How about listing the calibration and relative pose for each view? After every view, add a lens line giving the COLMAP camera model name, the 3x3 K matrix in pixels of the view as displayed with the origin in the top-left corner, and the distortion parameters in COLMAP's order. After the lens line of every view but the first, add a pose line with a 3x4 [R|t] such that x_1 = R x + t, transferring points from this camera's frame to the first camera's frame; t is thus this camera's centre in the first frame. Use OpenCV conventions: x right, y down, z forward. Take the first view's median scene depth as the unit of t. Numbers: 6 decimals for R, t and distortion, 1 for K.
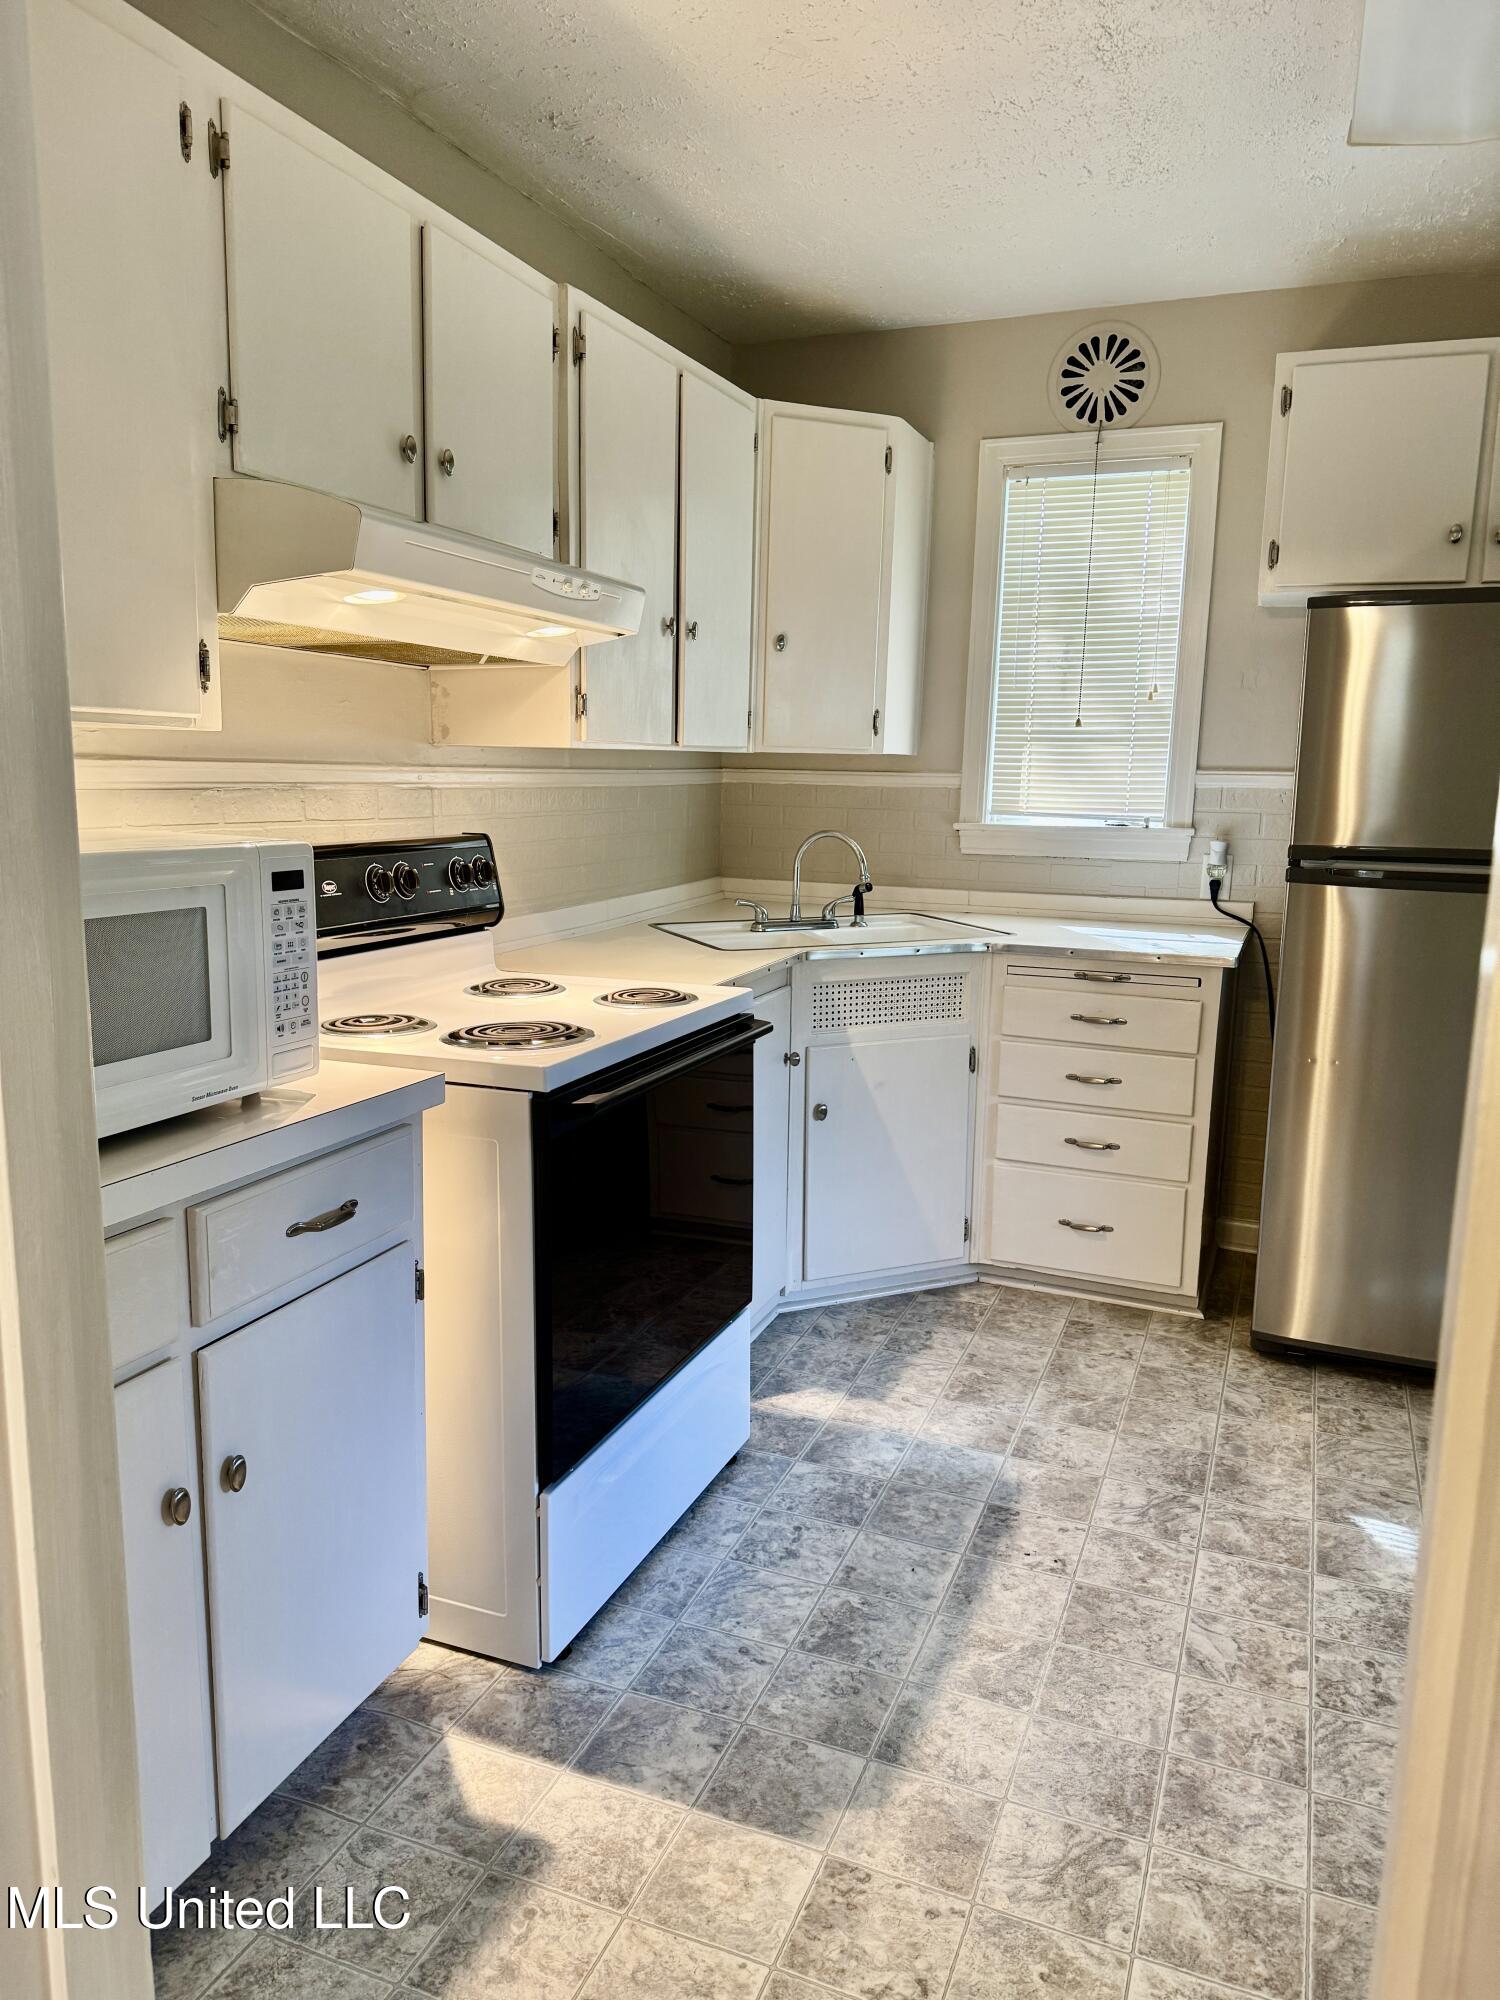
lens RADIAL K [[1416.2, 0, 742.3], [0, 1416.2, 1007.5], [0, 0, 1]] dist [0.052467, -0.057099]
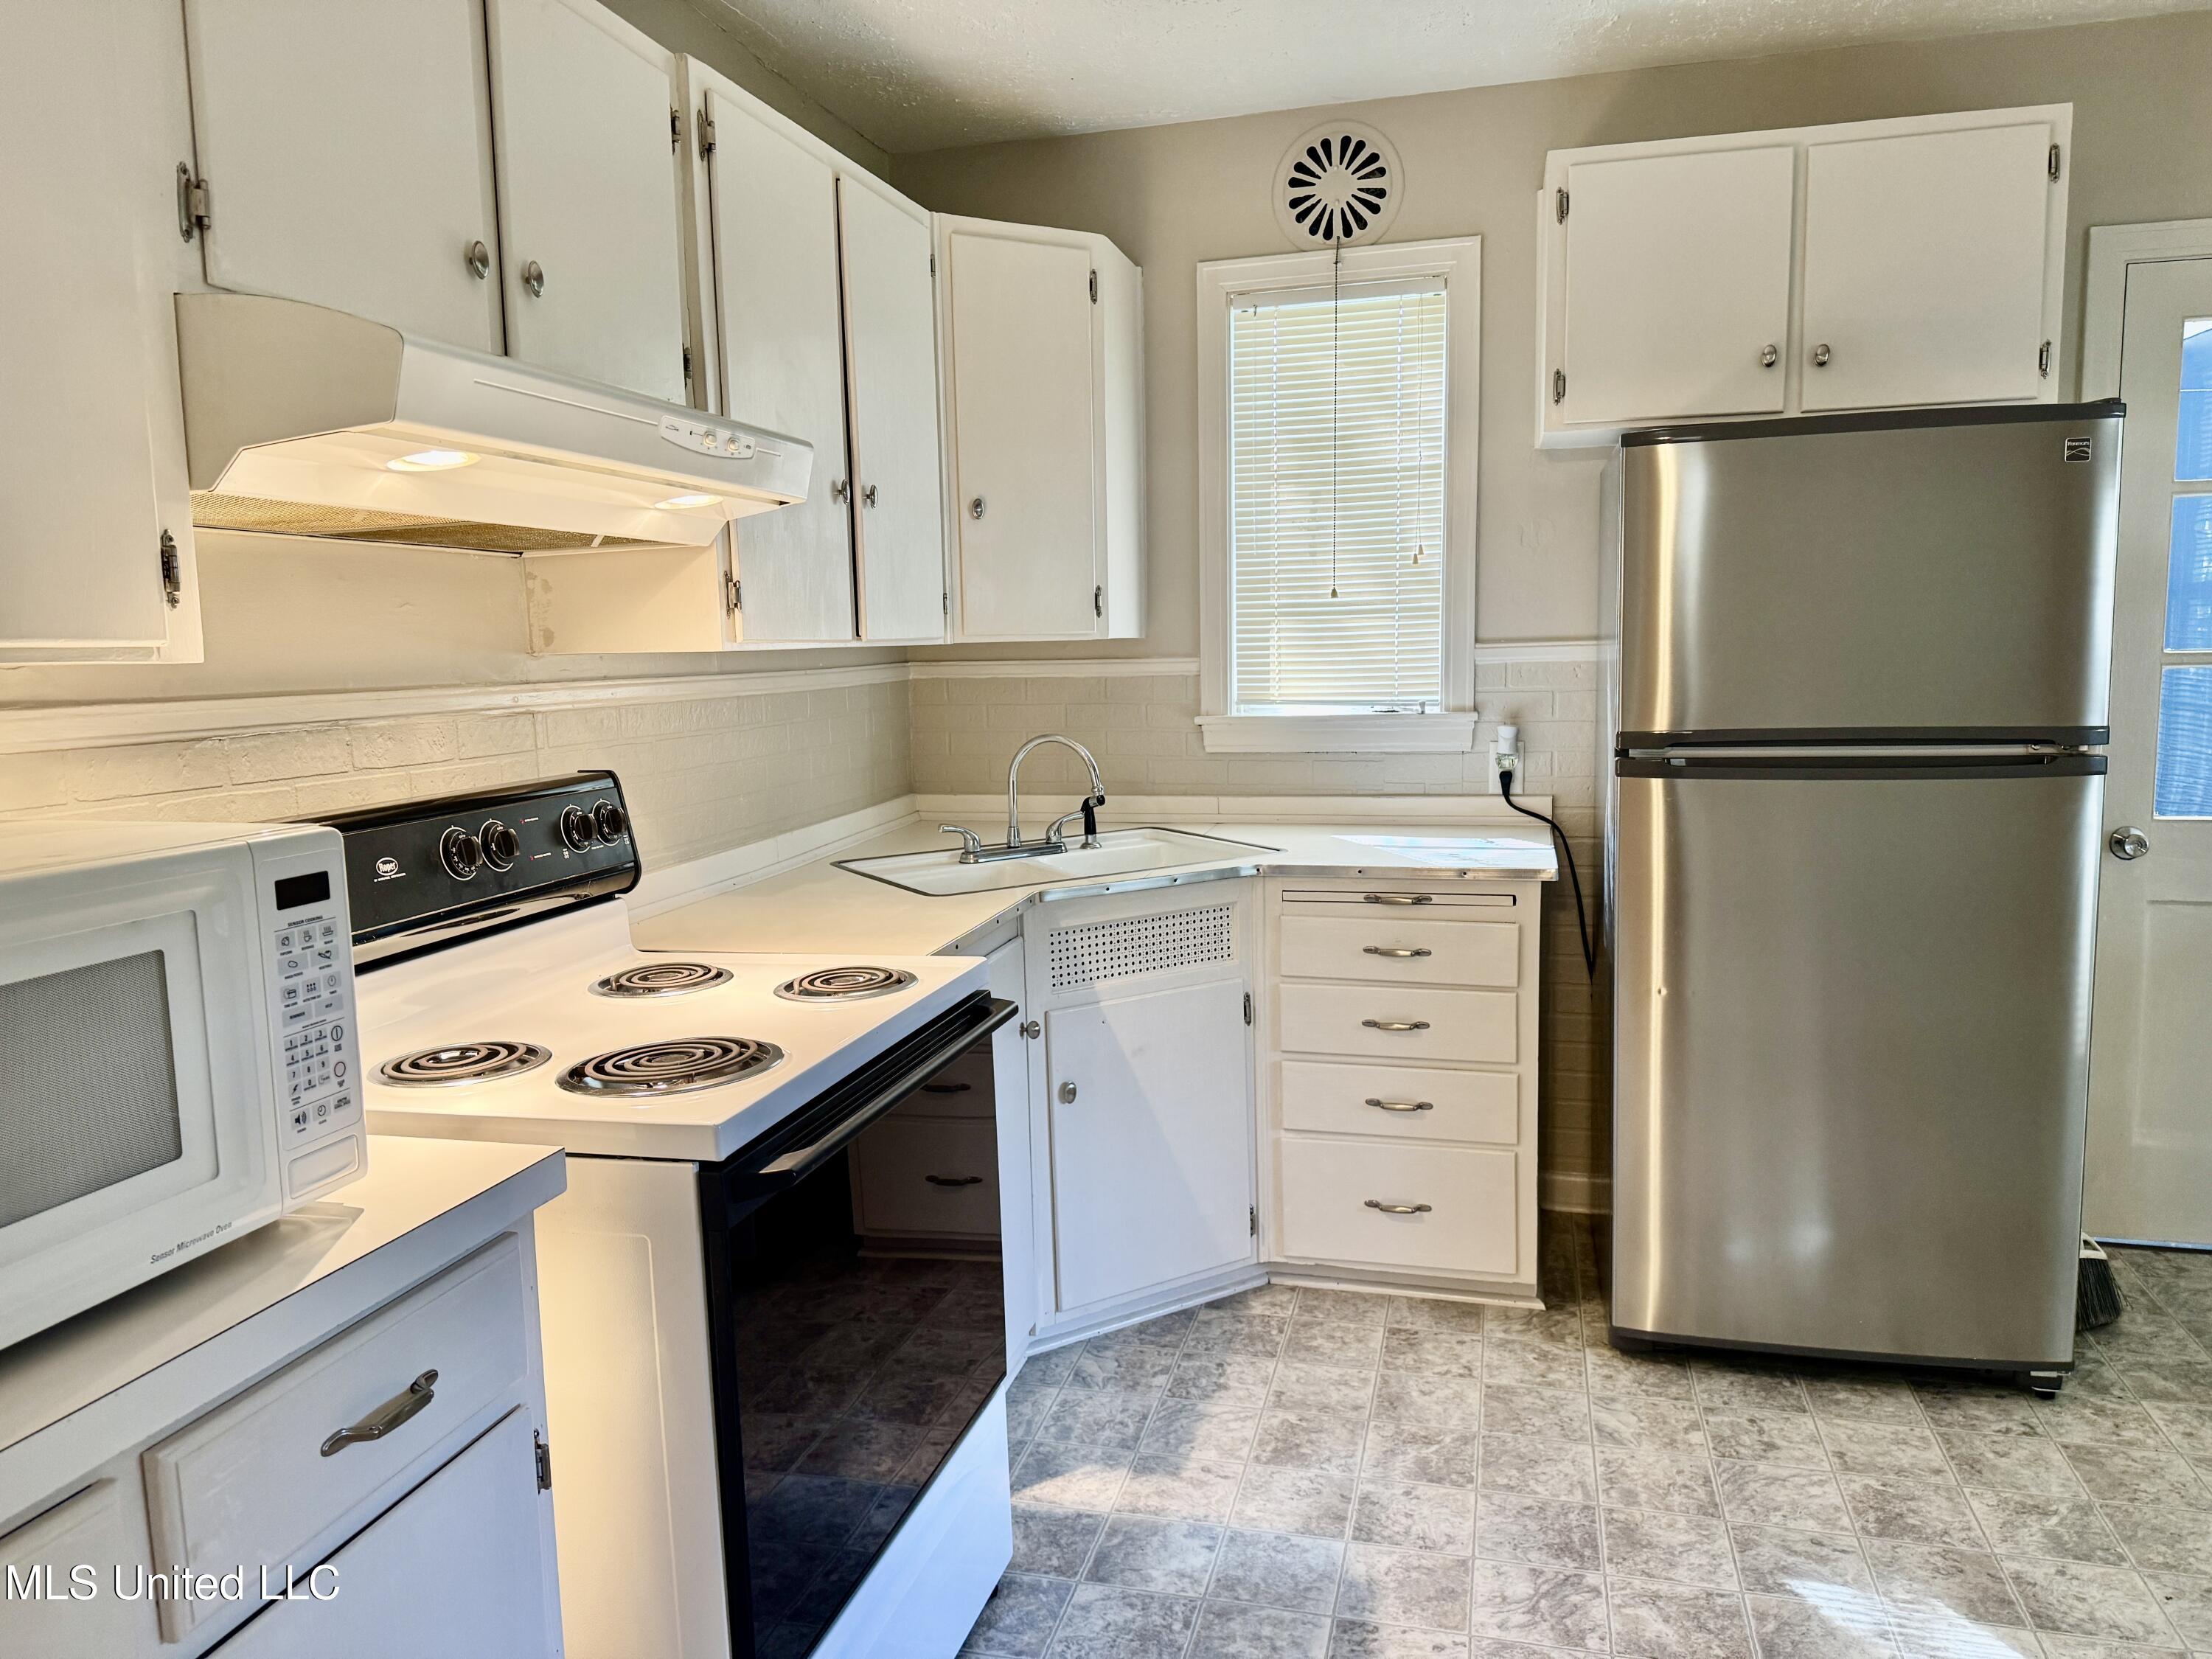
lens RADIAL K [[1566.3, 0, 1095.9], [0, 1566.3, 831.5], [0, 0, 1]] dist [0.052467, -0.057099]
pose [[0.991470, -0.057386, 0.117018, -0.026462], [0.062992, 0.997008, -0.044789, -0.037032], [-0.114098, 0.051778, 0.992119, 0.146720]]
